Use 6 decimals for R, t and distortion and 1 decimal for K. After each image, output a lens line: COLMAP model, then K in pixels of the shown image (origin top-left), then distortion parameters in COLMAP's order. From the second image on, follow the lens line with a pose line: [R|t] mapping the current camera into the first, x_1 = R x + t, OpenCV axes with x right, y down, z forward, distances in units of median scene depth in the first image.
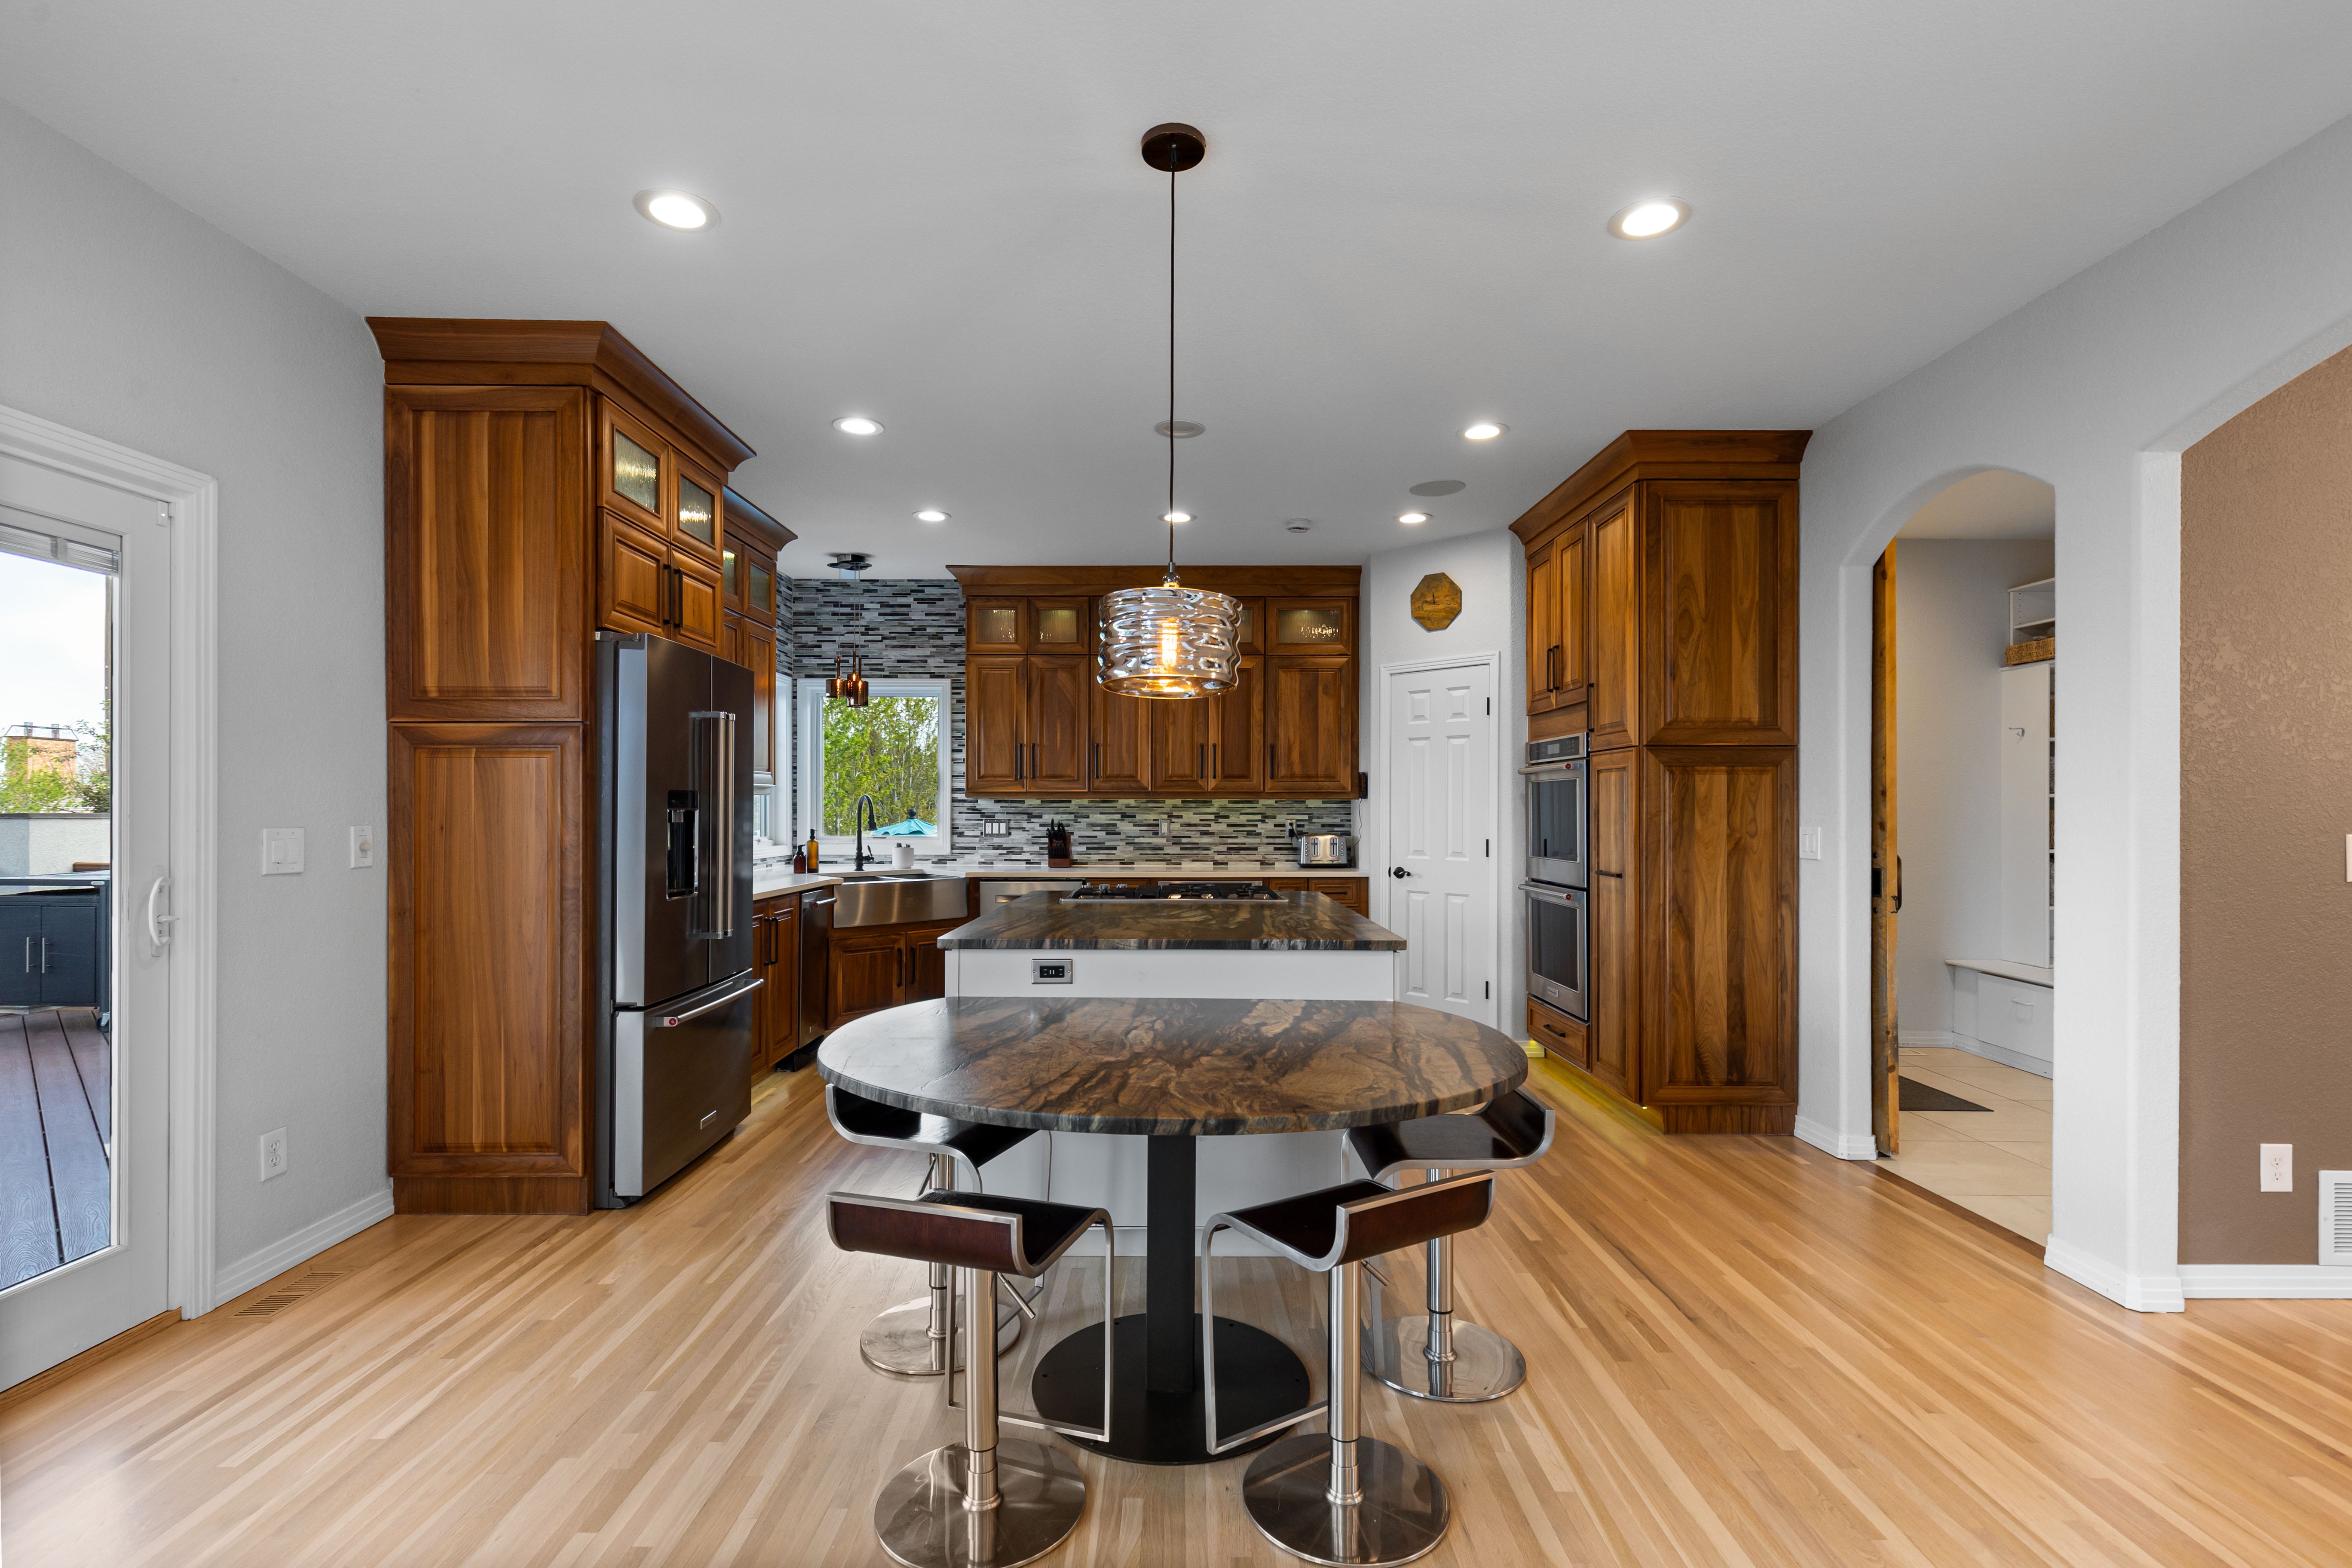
lens RADIAL K [[1060.6, 0, 1171.0], [0, 1060.6, 808.6], [0, 0, 1]] dist [0.007543, -0.001213]
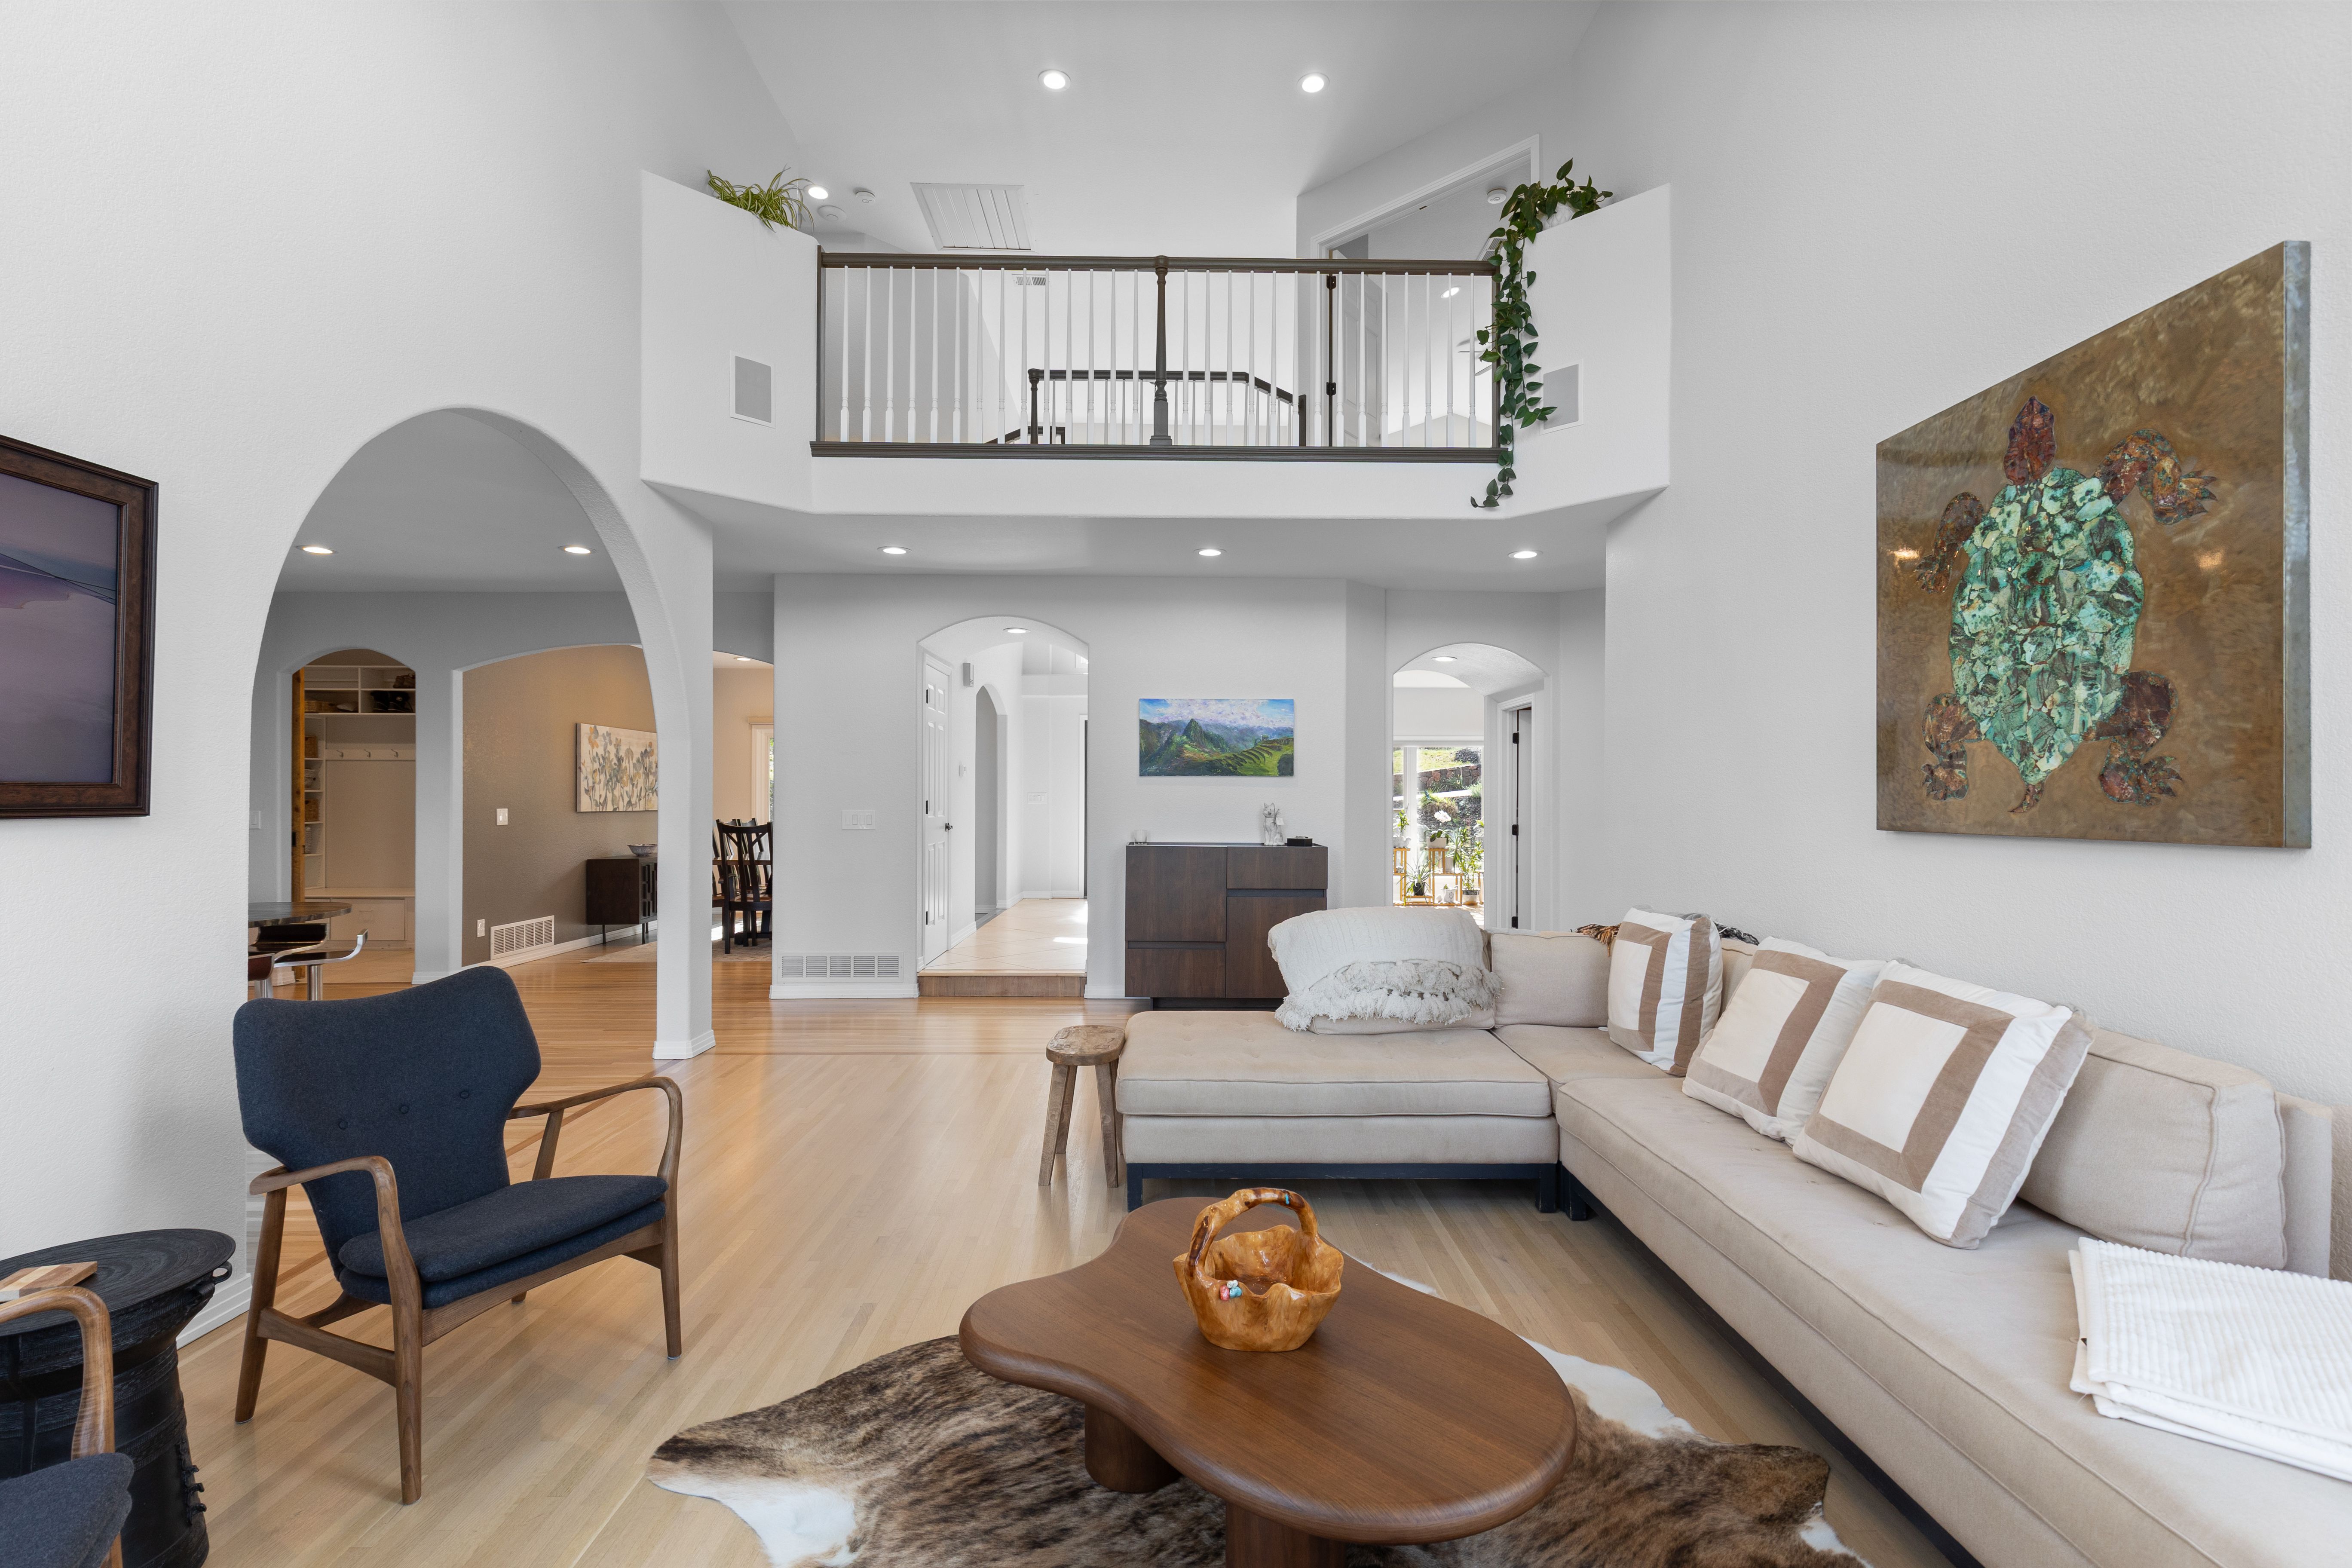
lens RADIAL K [[1060.6, 0, 1173.0], [0, 1060.6, 789.7], [0, 0, 1]] dist [0.007543, -0.001213]
pose [[-0.011465, 0.004361, 0.999925, -1.123764], [-0.000662, 0.999990, -0.004369, -0.010181], [-0.999934, -0.000712, -0.011462, -0.495350]]
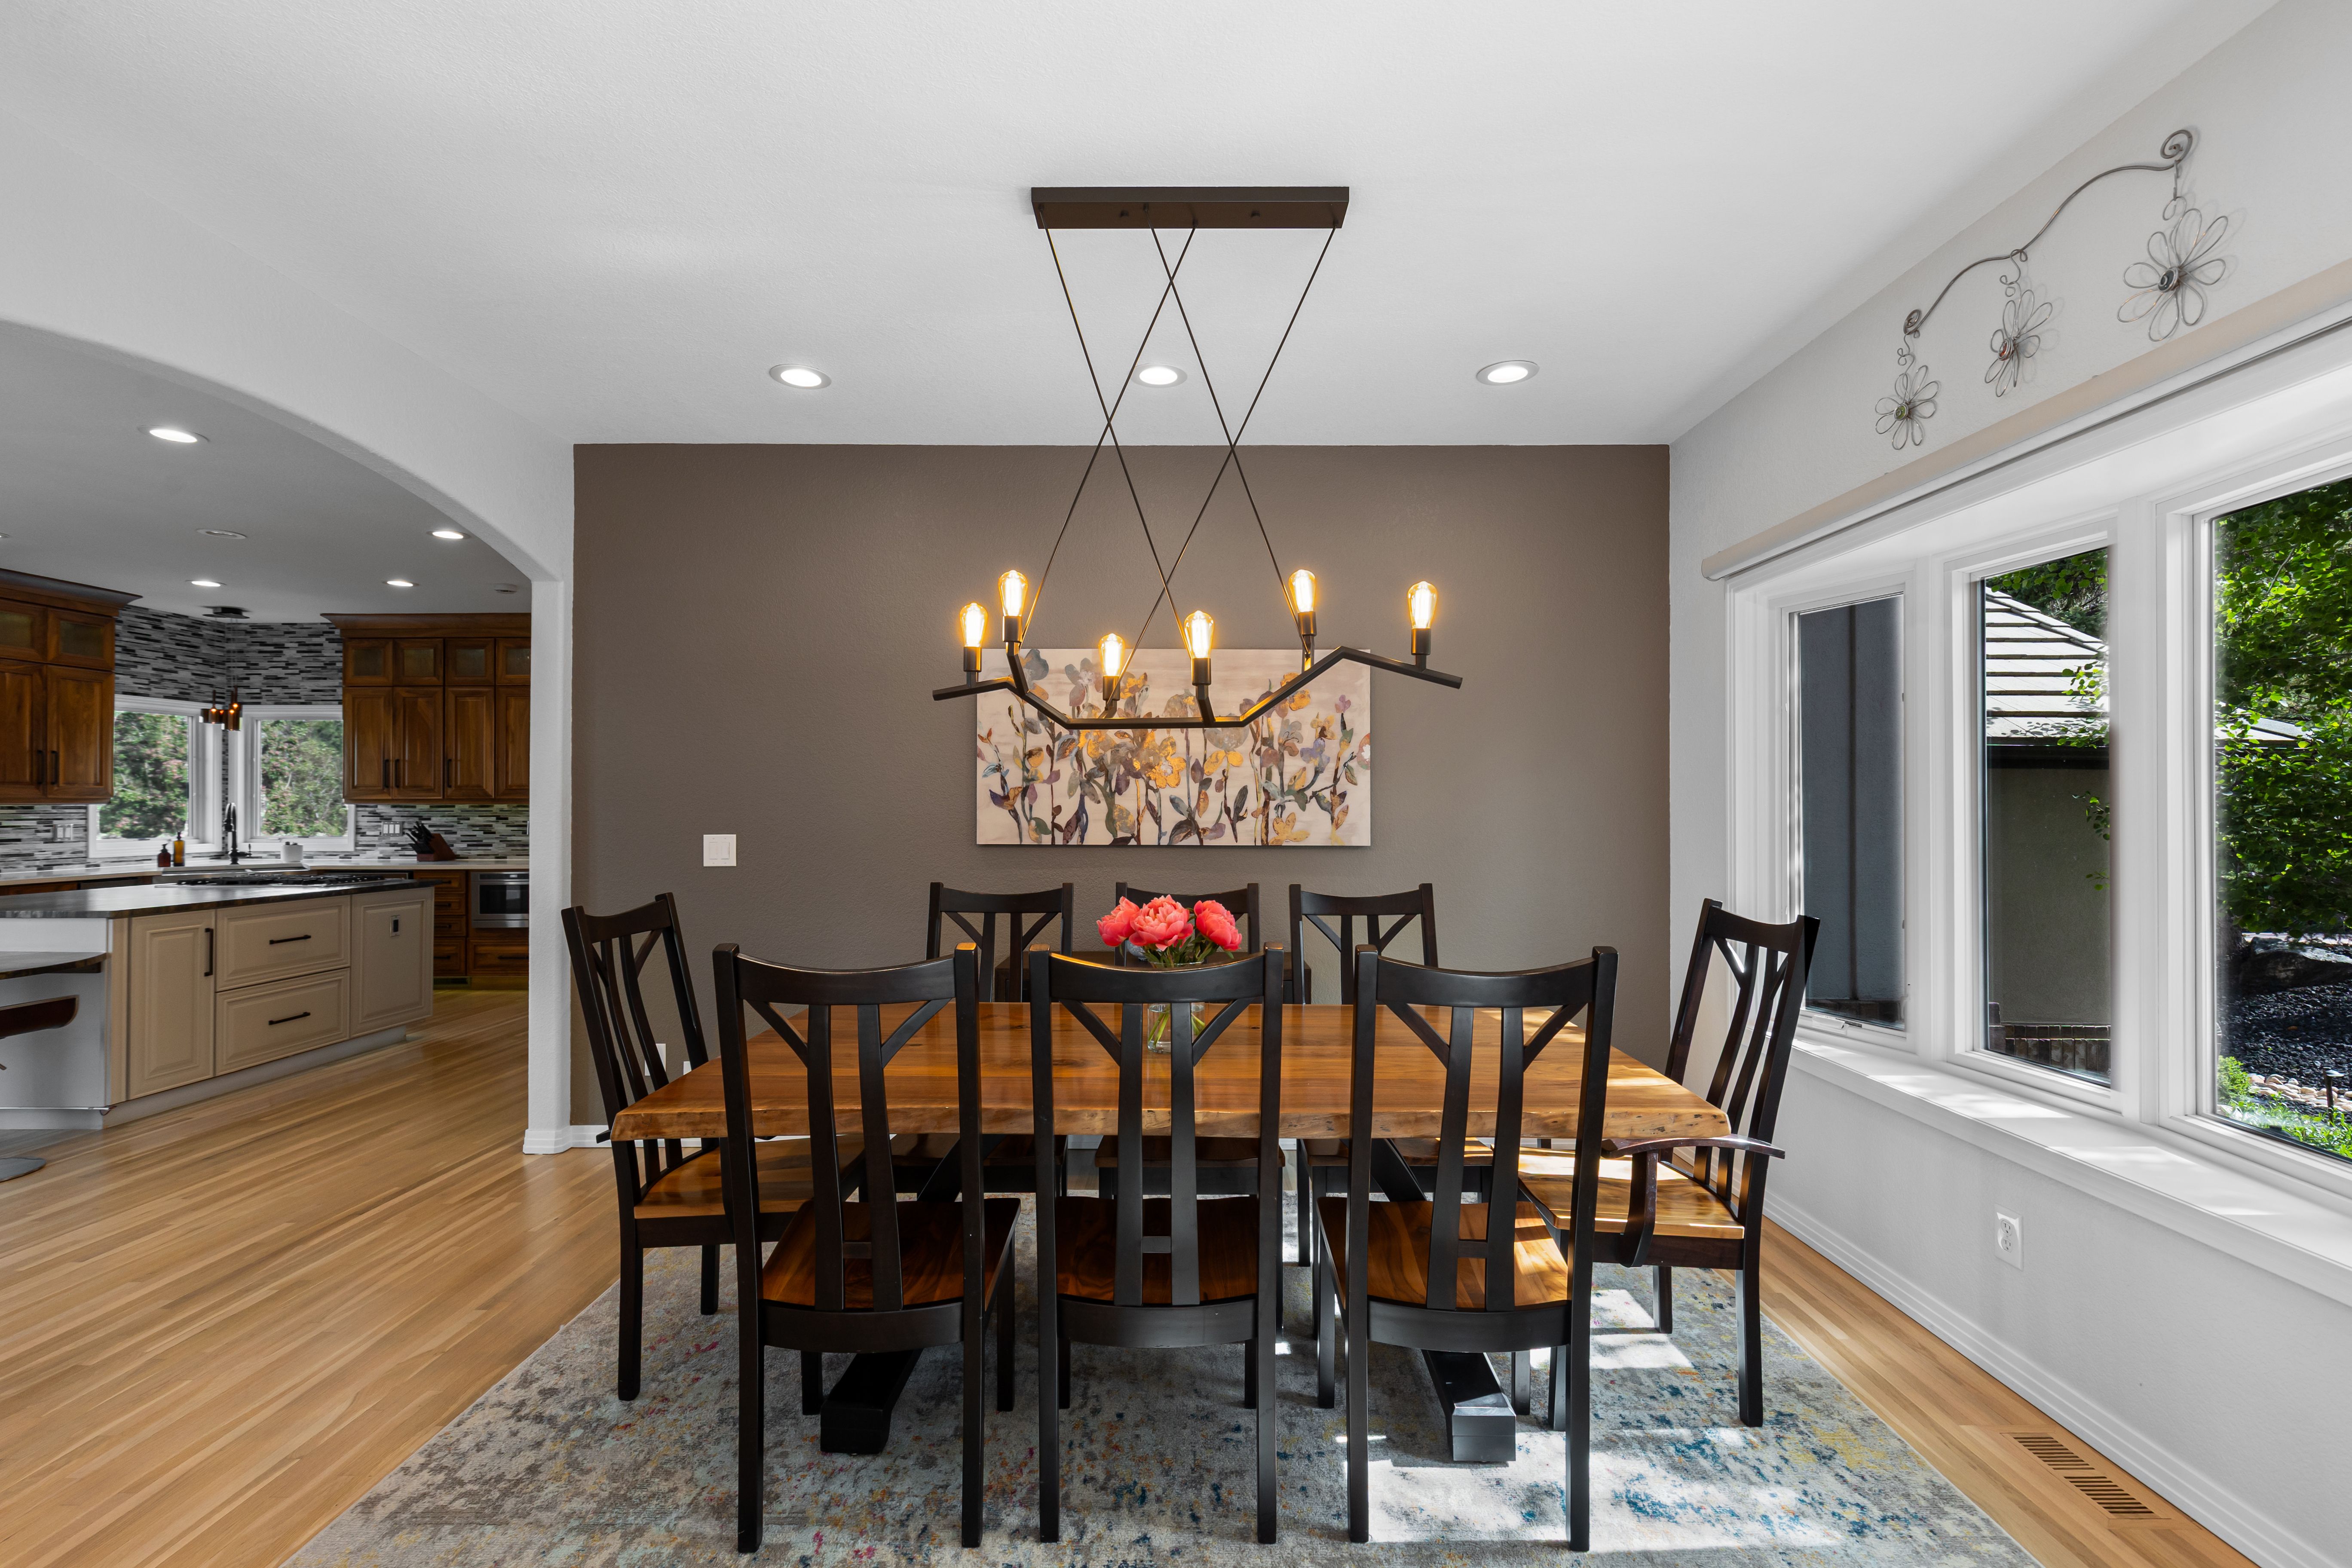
lens RADIAL K [[1060.6, 0, 1168.7], [0, 1060.6, 789.7], [0, 0, 1]] dist [0.007543, -0.001213]
pose [[0.999945, -0.004906, -0.009229, 1.116137], [0.004813, 0.999938, -0.010043, -0.014536], [0.009278, 0.009998, 0.999907, -0.306666]]
